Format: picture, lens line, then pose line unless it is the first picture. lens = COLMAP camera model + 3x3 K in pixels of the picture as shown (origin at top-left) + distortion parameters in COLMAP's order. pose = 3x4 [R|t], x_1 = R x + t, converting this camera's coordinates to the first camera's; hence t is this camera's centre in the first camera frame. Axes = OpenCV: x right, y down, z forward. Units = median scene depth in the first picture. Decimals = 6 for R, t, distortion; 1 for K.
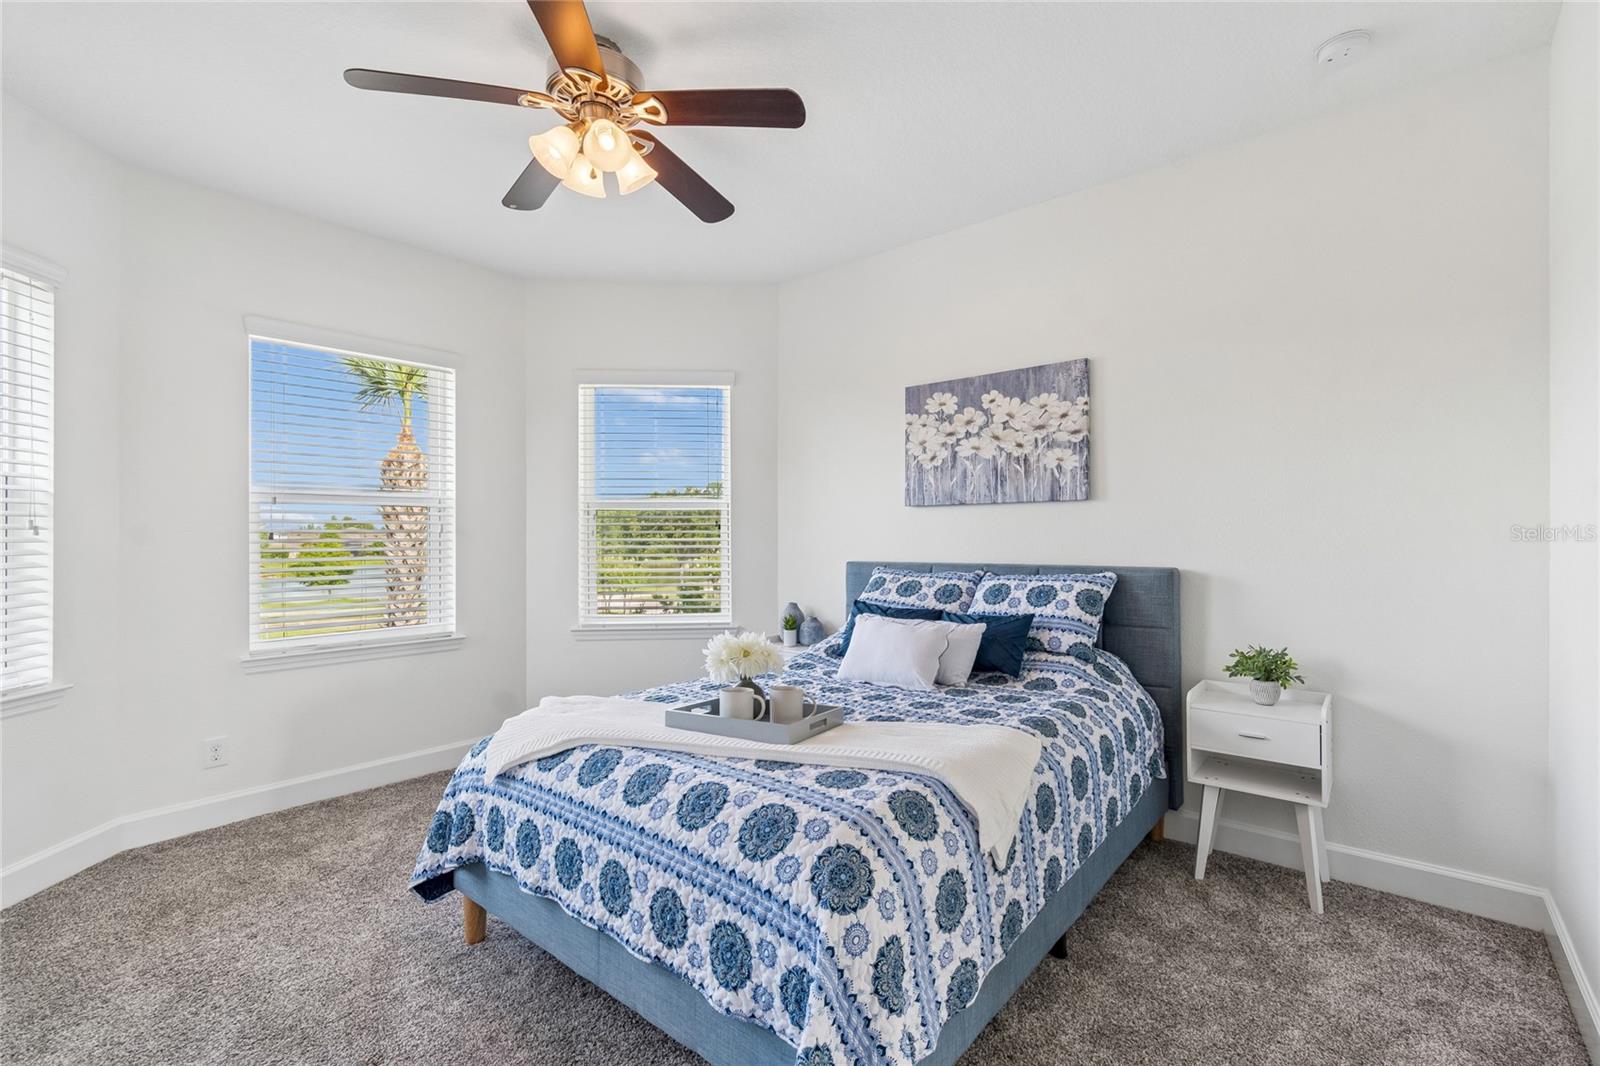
lens RADIAL K [[709.7, 0, 809.8], [0, 709.7, 536.8], [0, 0, 1]] dist [0.002151, -0.000117]
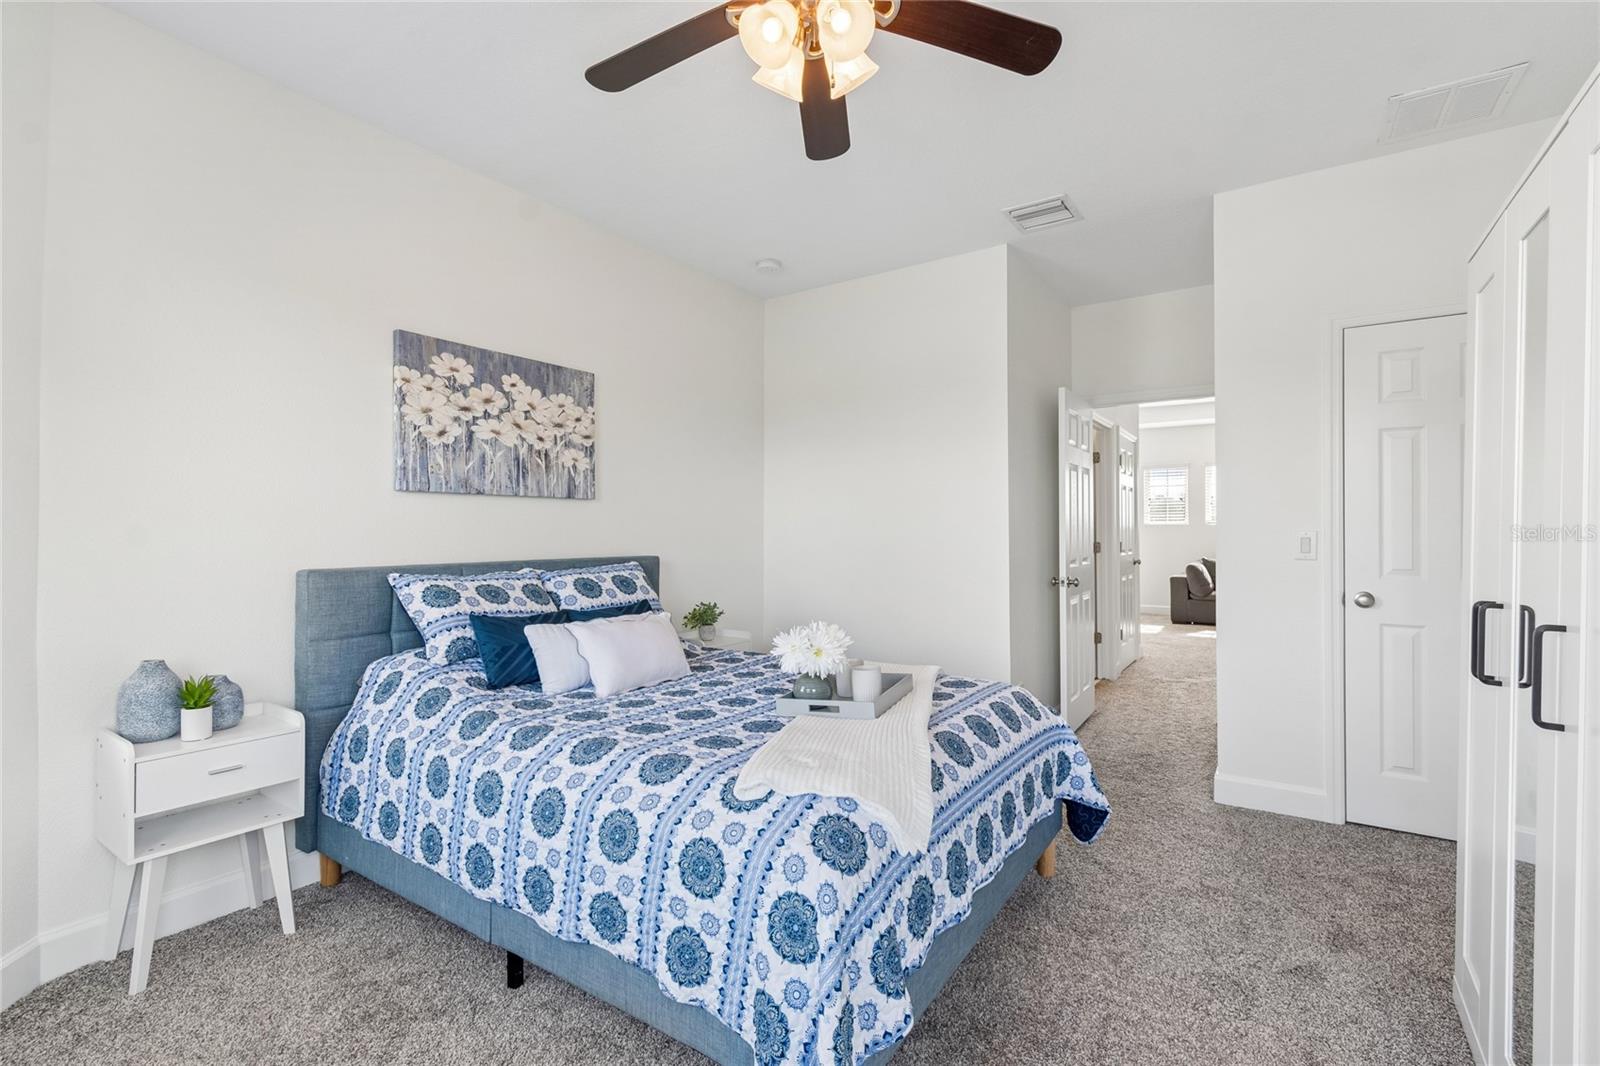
lens RADIAL K [[709.7, 0, 809.8], [0, 709.7, 536.8], [0, 0, 1]] dist [0.002151, -0.000117]
pose [[-0.103508, -0.000430, 0.994629, -0.699646], [0.004832, 0.999988, 0.000935, 0.007505], [-0.994617, 0.004903, -0.103505, 0.707530]]
